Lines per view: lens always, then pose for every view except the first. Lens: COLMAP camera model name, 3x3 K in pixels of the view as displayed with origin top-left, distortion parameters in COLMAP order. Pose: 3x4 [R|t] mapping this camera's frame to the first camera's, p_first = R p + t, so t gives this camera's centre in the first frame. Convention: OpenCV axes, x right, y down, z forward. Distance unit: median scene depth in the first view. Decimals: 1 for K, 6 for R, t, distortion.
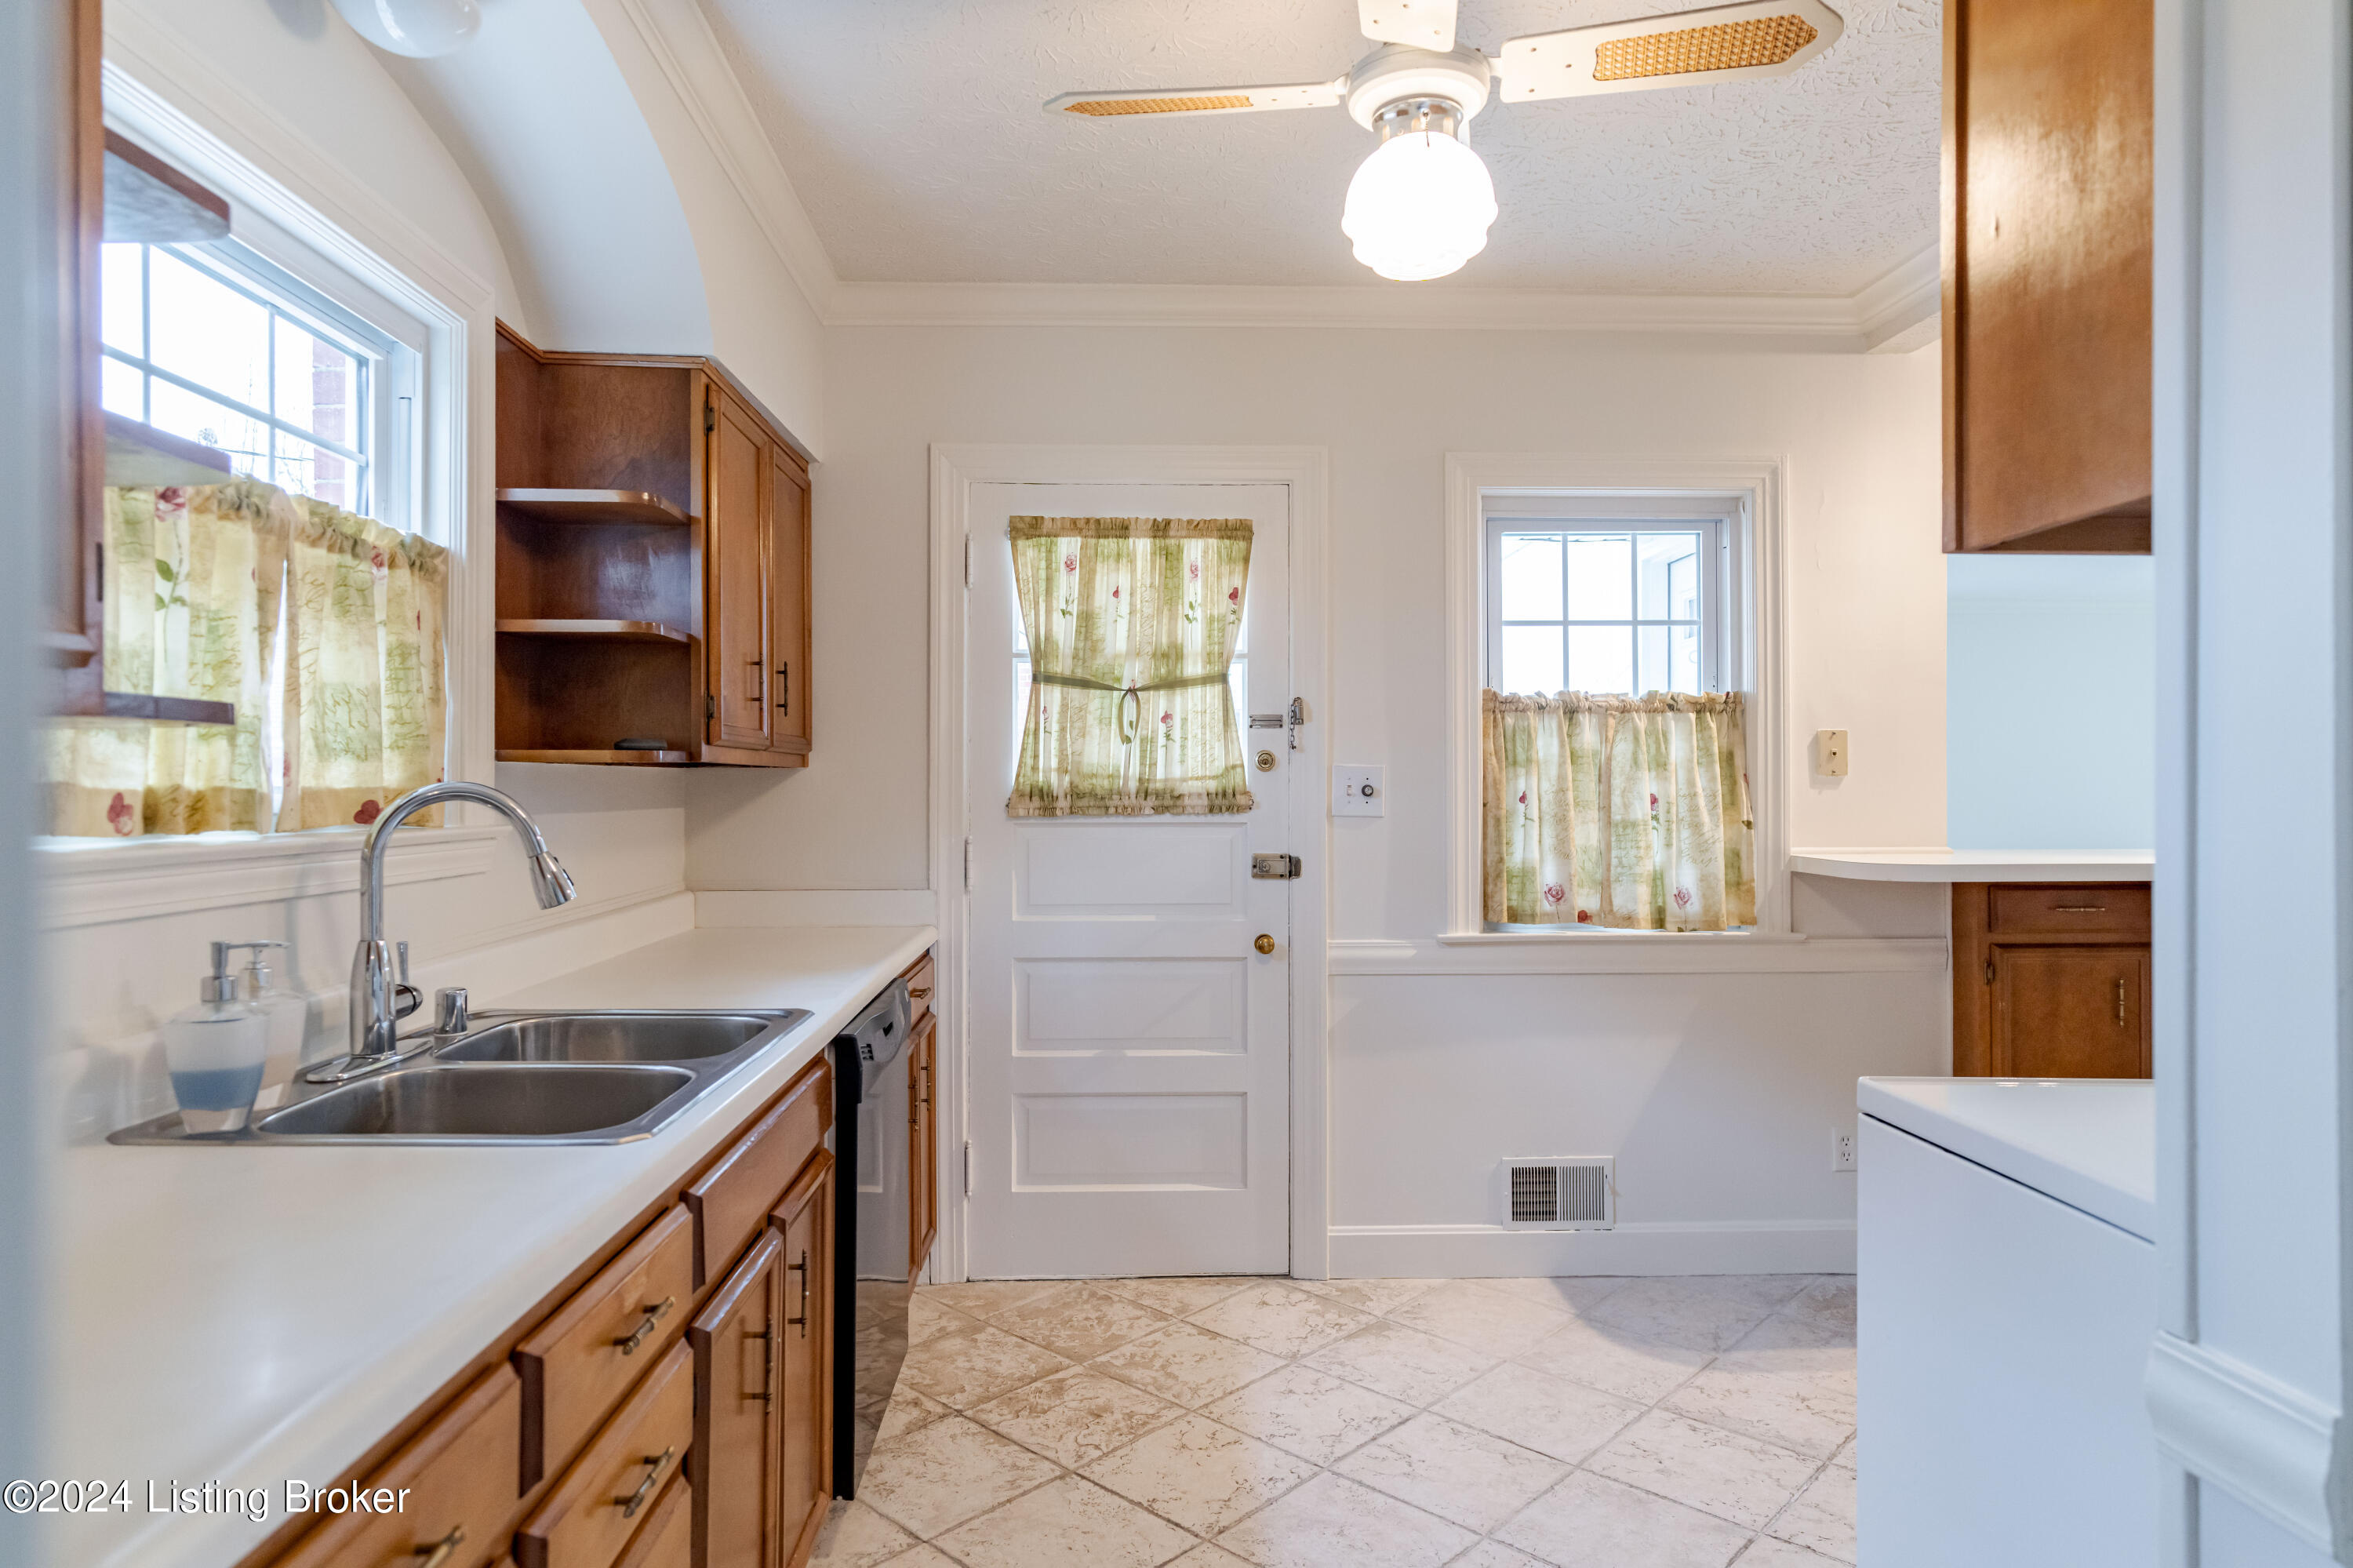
lens RADIAL K [[1390.3, 0, 1178.1], [0, 1390.3, 780.8], [0, 0, 1]] dist [0.003014, 0.004954]
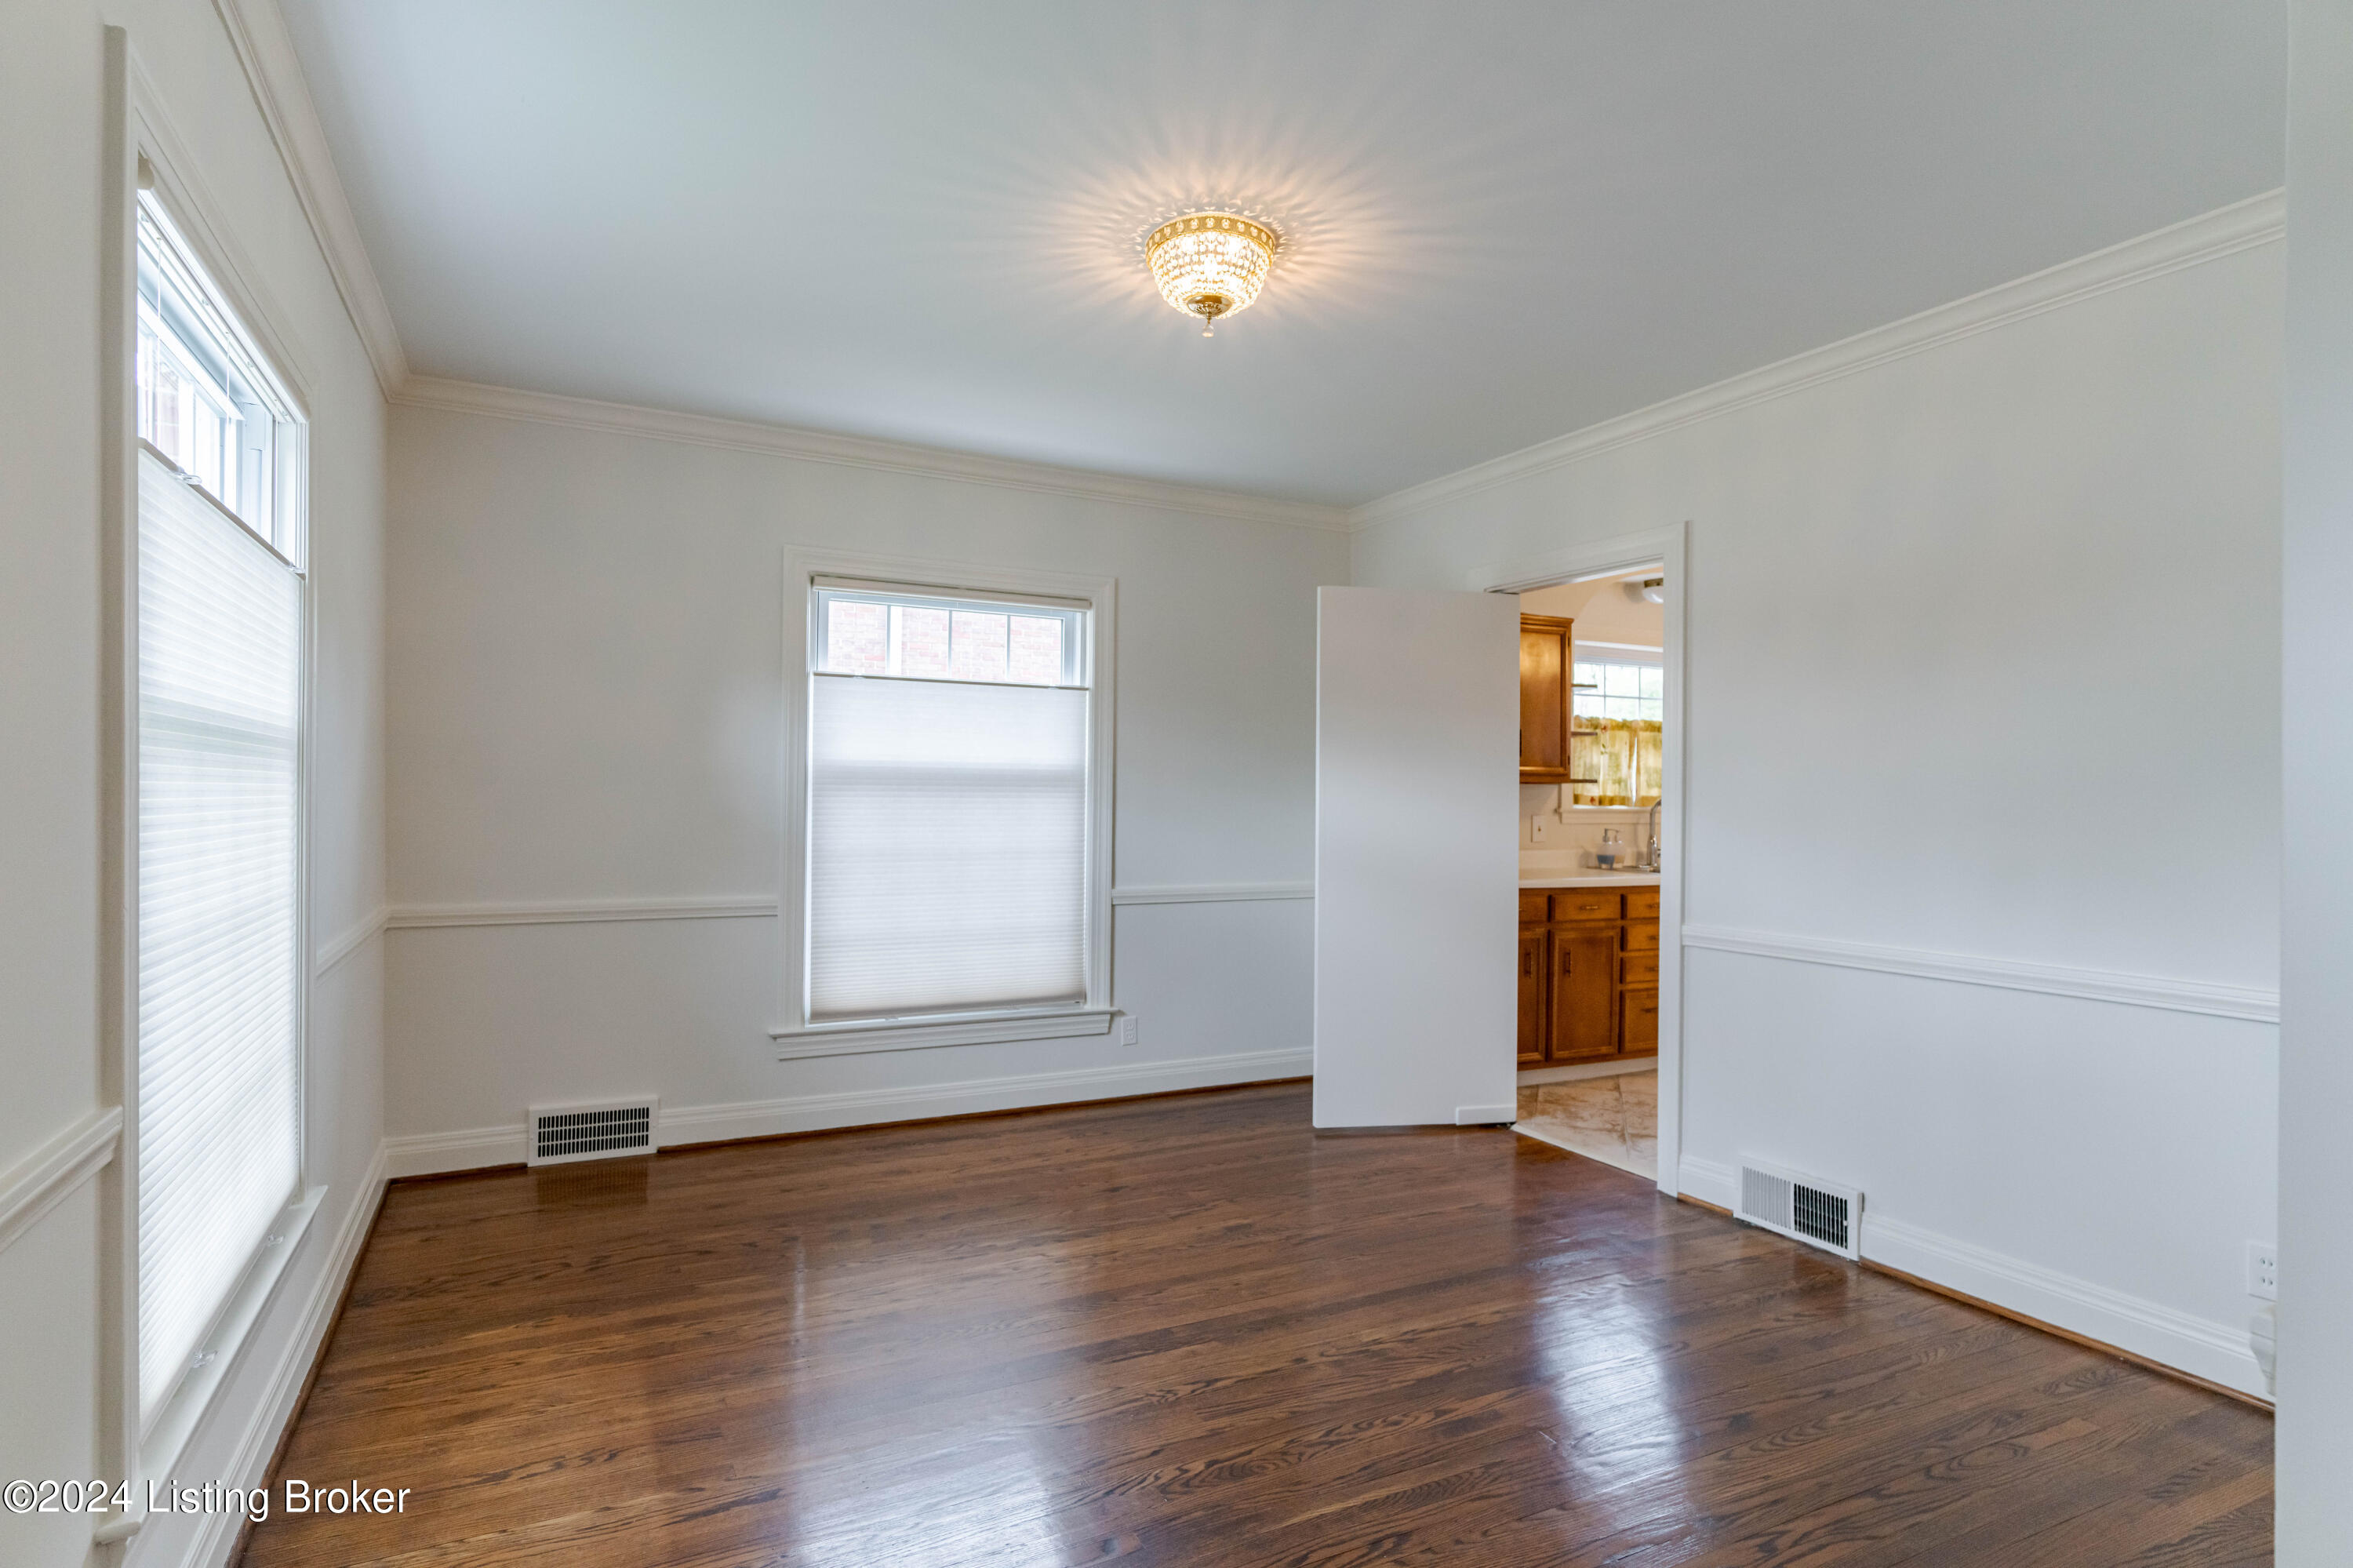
lens RADIAL K [[1239.5, 0, 1172.4], [0, 1239.5, 791.2], [0, 0, 1]] dist [0.006012, 0.000636]
pose [[0.426448, 0.002162, -0.904510, 1.372375], [-0.003476, 0.999994, 0.000751, -0.003689], [0.904506, 0.002824, 0.426452, -1.166269]]
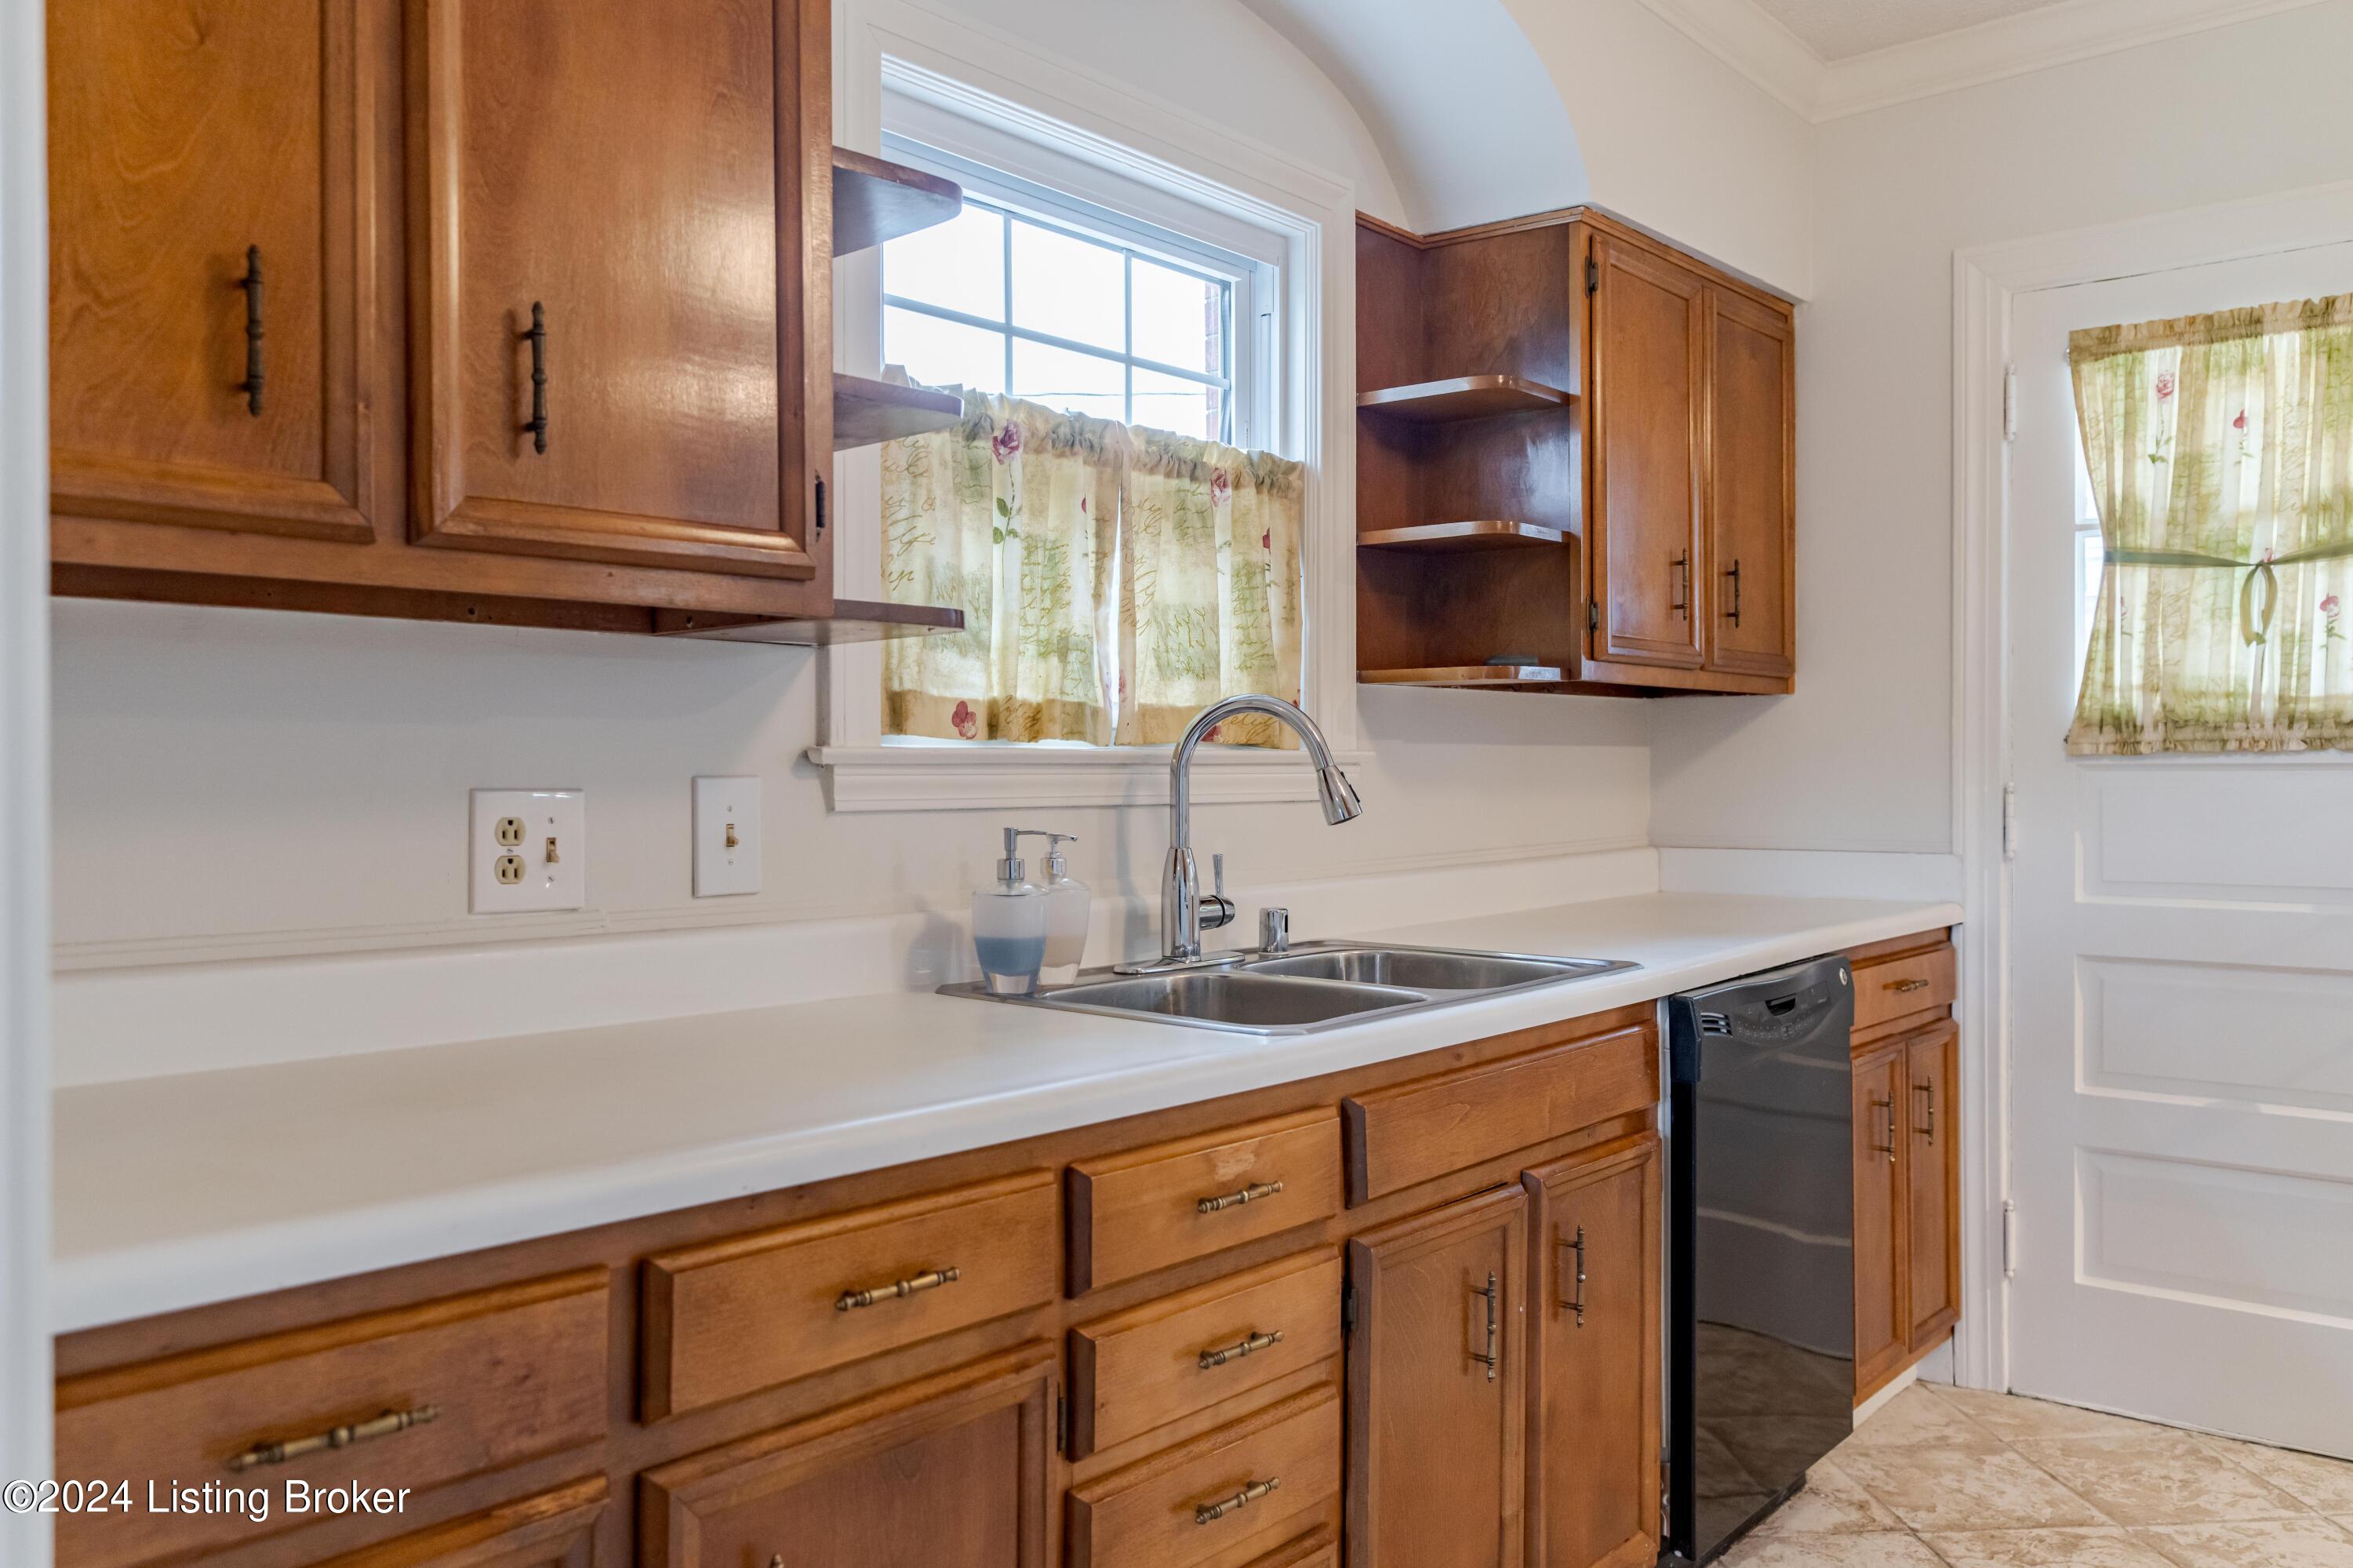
lens RADIAL K [[1873.9, 0, 1183.3], [0, 1873.9, 779.2], [0, 0, 1]] dist [0.011452, 0.001560]
pose [[0.742932, 0.001257, -0.669366, 0.248896], [0.006358, 0.999940, 0.008934, 0.035496], [0.669337, -0.010893, 0.742879, -0.022857]]
